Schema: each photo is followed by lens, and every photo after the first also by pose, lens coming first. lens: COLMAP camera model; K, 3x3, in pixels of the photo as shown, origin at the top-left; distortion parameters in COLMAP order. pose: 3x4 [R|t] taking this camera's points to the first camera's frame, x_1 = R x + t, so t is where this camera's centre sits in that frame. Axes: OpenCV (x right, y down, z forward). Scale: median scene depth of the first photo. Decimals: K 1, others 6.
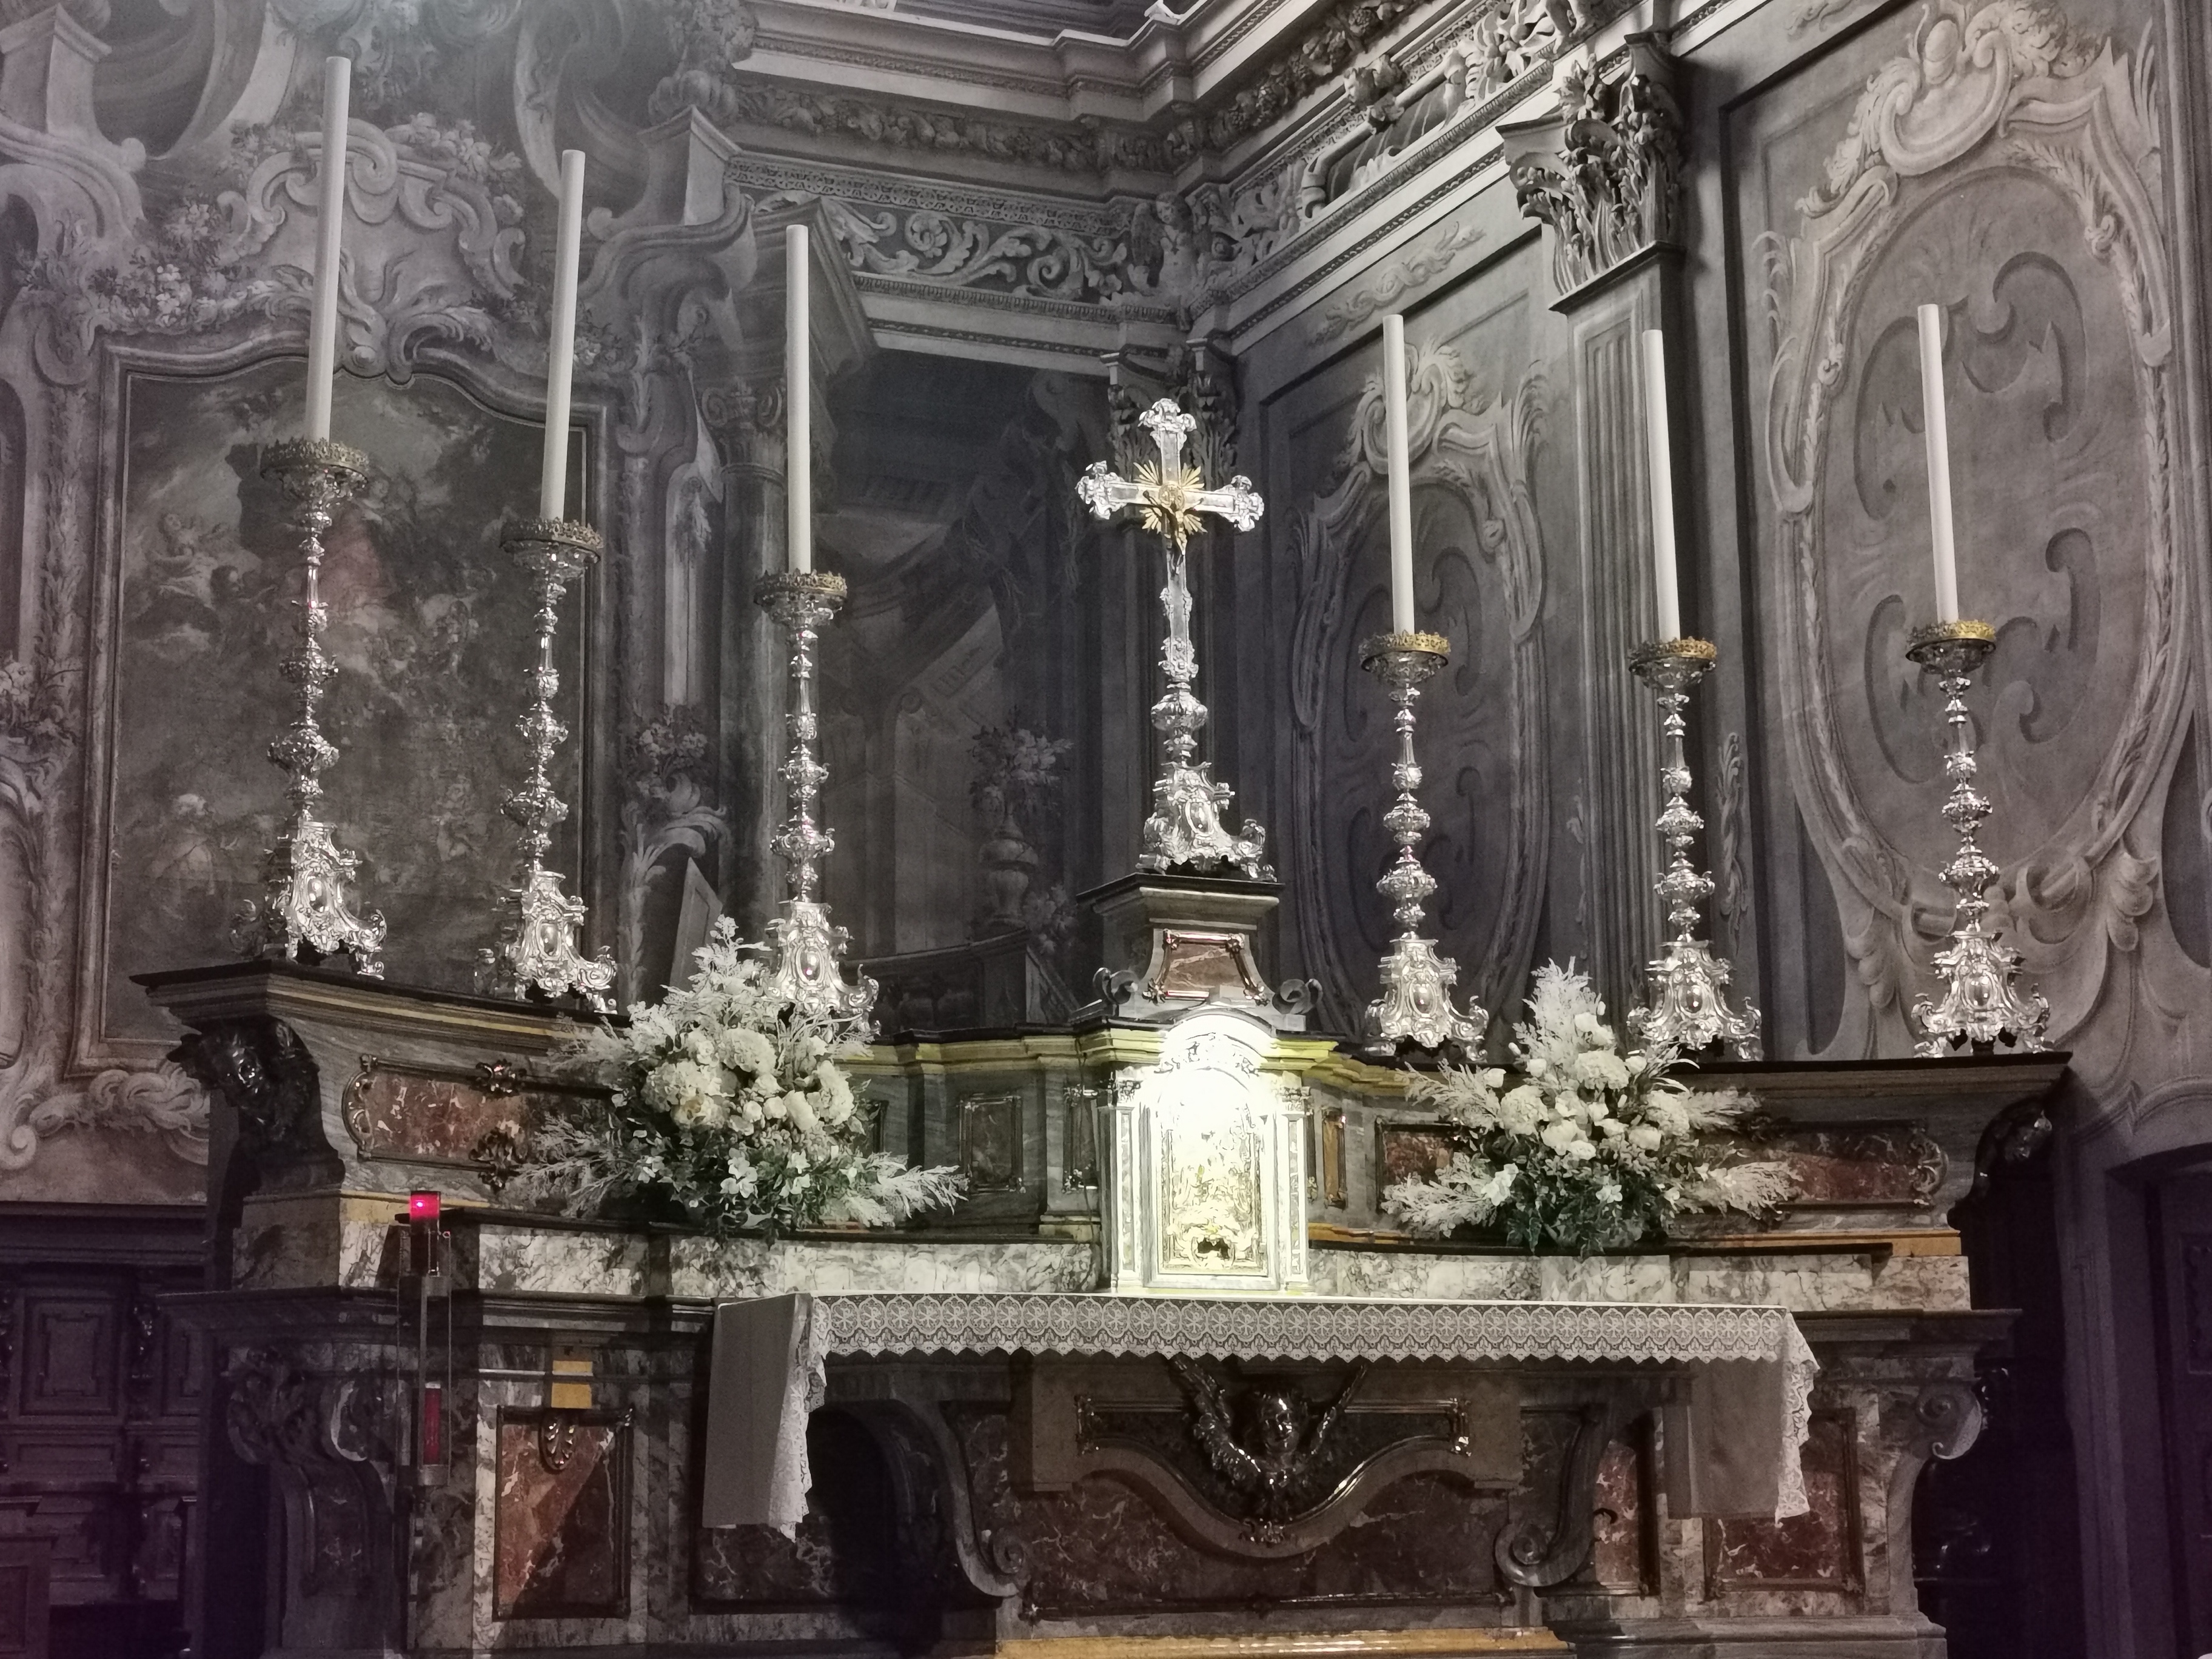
lens RADIAL K [[3660.3, 0, 1106.0], [0, 3660.3, 829.5], [0, 0, 1]] dist [0.012212, 0.028710]
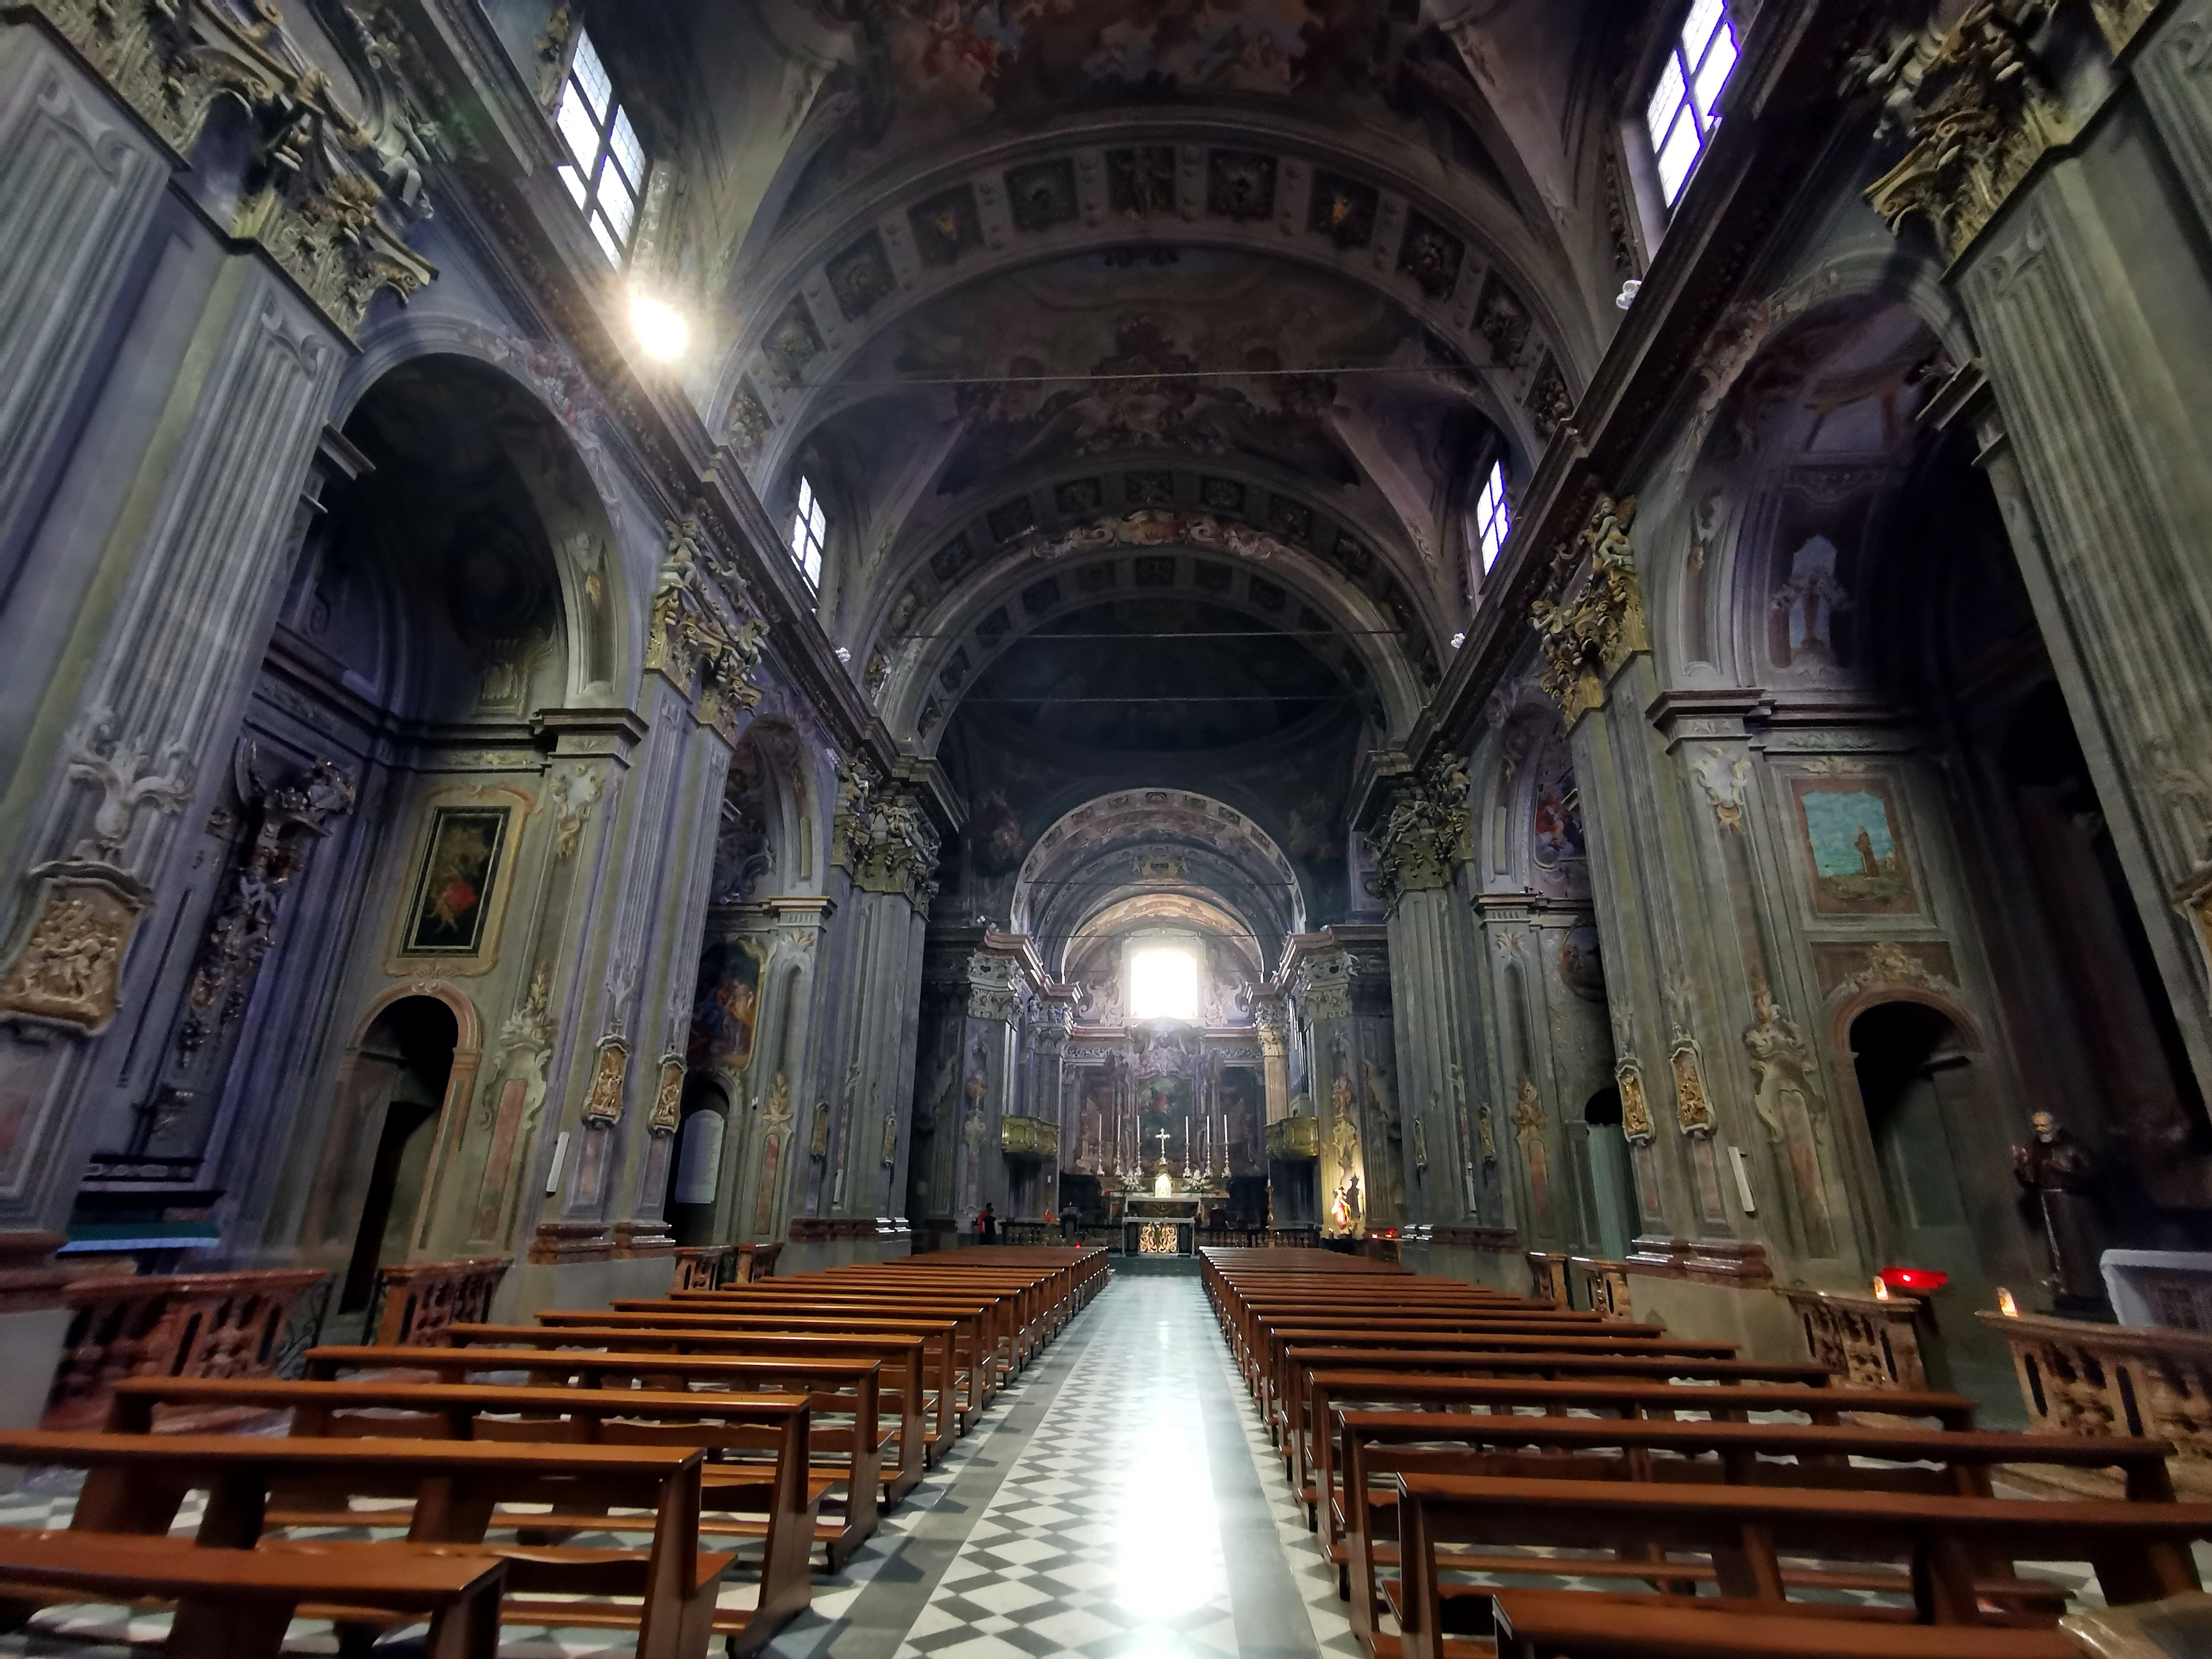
lens RADIAL K [[1045.9, 0, 1106.0], [0, 1045.9, 829.5], [0, 0, 1]] dist [-0.000029, -0.000004]
pose [[0.890145, -0.133082, -0.435811, 1.785930], [0.059771, 0.982239, -0.177861, -0.564535], [0.451741, 0.132274, 0.882289, -2.885711]]
